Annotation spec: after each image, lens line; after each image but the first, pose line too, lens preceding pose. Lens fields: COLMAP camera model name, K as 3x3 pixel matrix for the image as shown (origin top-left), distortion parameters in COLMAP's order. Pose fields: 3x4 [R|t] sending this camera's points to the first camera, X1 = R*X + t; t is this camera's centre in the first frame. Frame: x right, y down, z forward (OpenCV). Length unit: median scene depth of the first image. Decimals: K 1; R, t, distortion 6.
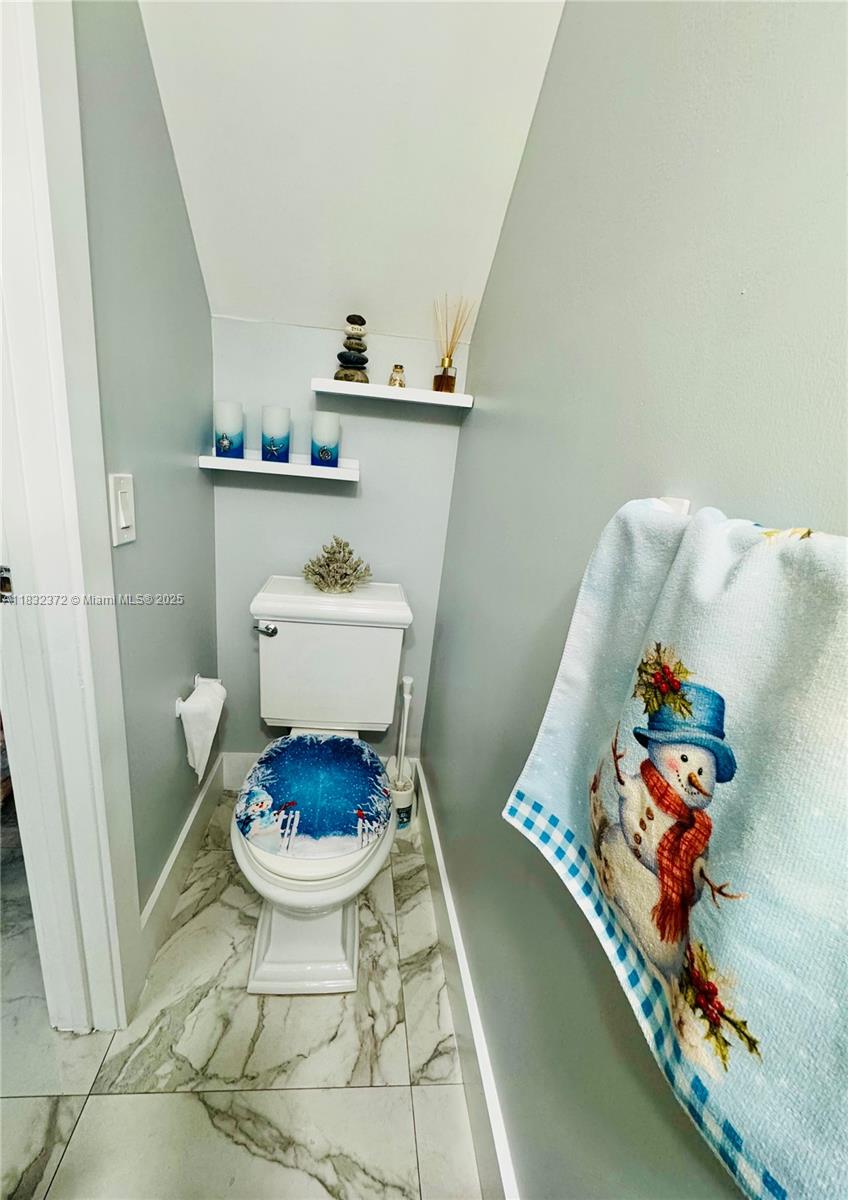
lens RADIAL K [[482.7, 0, 394.0], [0, 482.7, 610.0], [0, 0, 1]] dist [0.000285, 0.000037]
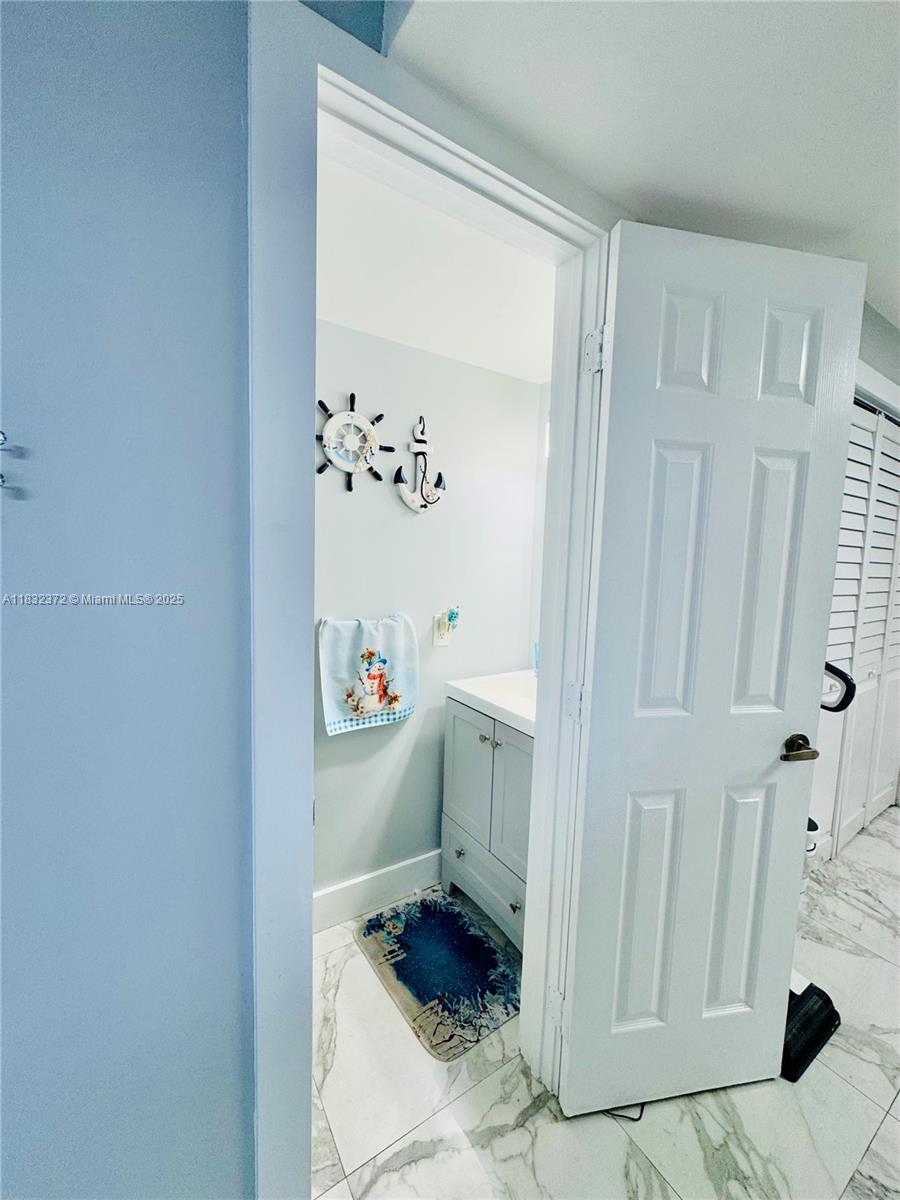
lens RADIAL K [[476.9, 0, 449.0], [0, 476.9, 602.1], [0, 0, 1]] dist [-0.000954, 0.000245]
pose [[-0.469197, -0.183985, 0.863715, -3.673867], [0.174865, 0.939333, 0.295085, -1.552252], [-0.865608, 0.289487, -0.408559, 2.060975]]
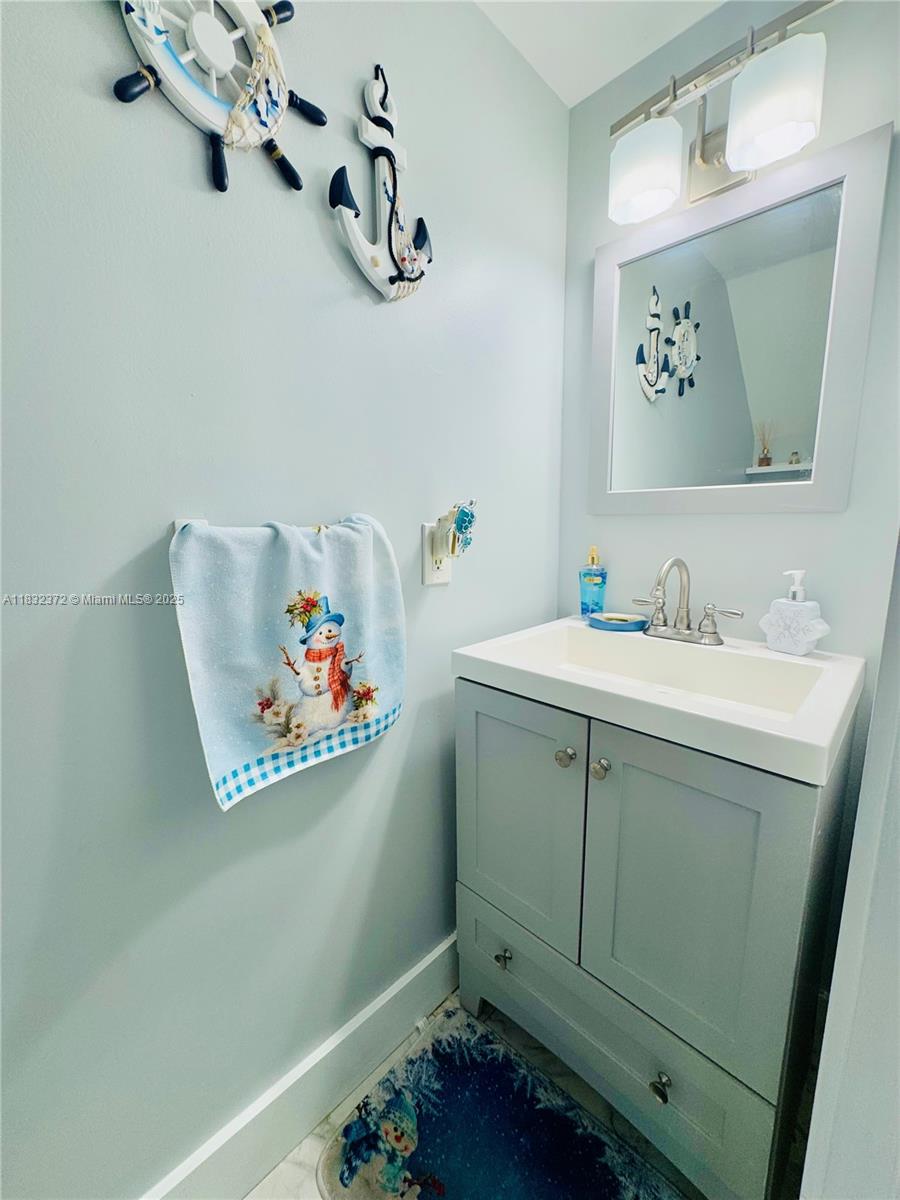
lens RADIAL K [[476.9, 0, 449.0], [0, 476.9, 602.1], [0, 0, 1]] dist [-0.000954, 0.000245]
pose [[-0.652236, -0.207578, 0.729040, -1.278102], [0.162570, 0.901088, 0.402009, -0.572379], [-0.740378, 0.380725, -0.553976, 1.649490]]
